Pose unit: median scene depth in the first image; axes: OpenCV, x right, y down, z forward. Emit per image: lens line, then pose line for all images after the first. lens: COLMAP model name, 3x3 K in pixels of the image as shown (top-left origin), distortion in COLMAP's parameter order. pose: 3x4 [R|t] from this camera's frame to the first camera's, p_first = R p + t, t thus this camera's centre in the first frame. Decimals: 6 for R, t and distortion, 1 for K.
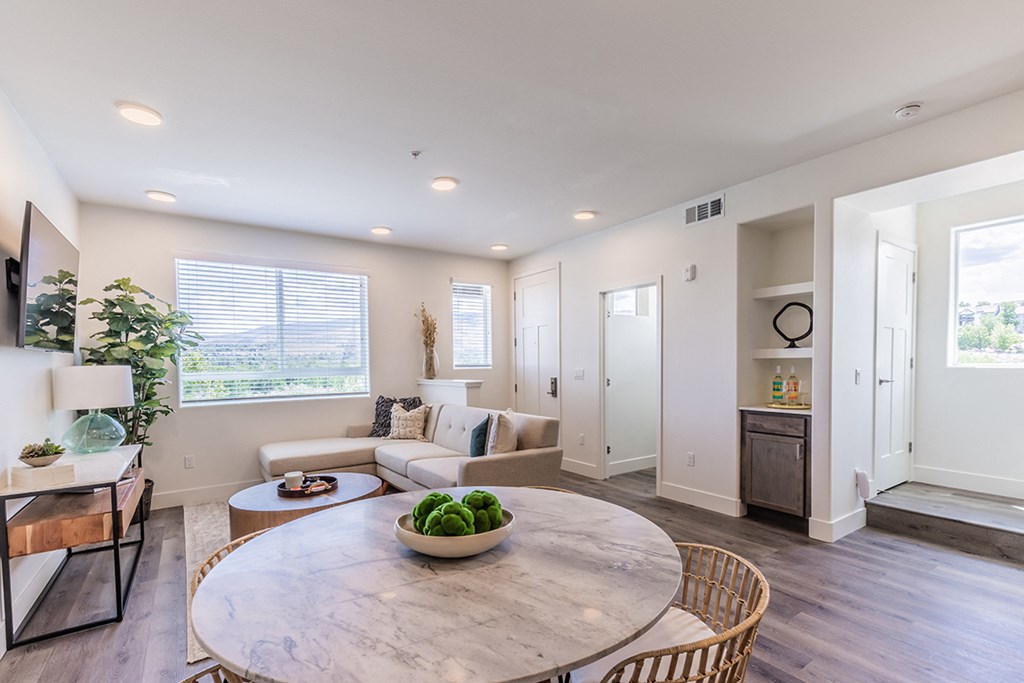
lens RADIAL K [[490.7, 0, 516.2], [0, 490.7, 377.1], [0, 0, 1]] dist [0.000579, 0.000245]
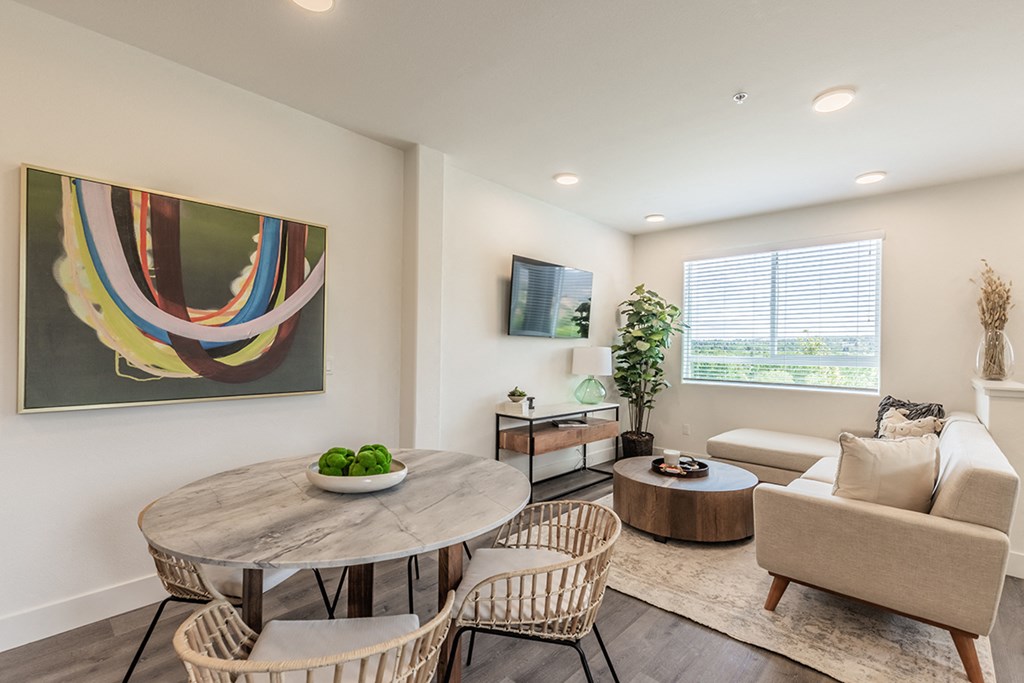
lens RADIAL K [[463.2, 0, 512.0], [0, 463.2, 341.5], [0, 0, 1]] dist [-0.000577, -0.000471]
pose [[0.202464, 0.004932, -0.979277, 0.422027], [-0.050278, 0.998721, -0.005365, -0.016686], [0.977998, 0.050323, 0.202453, 0.421518]]
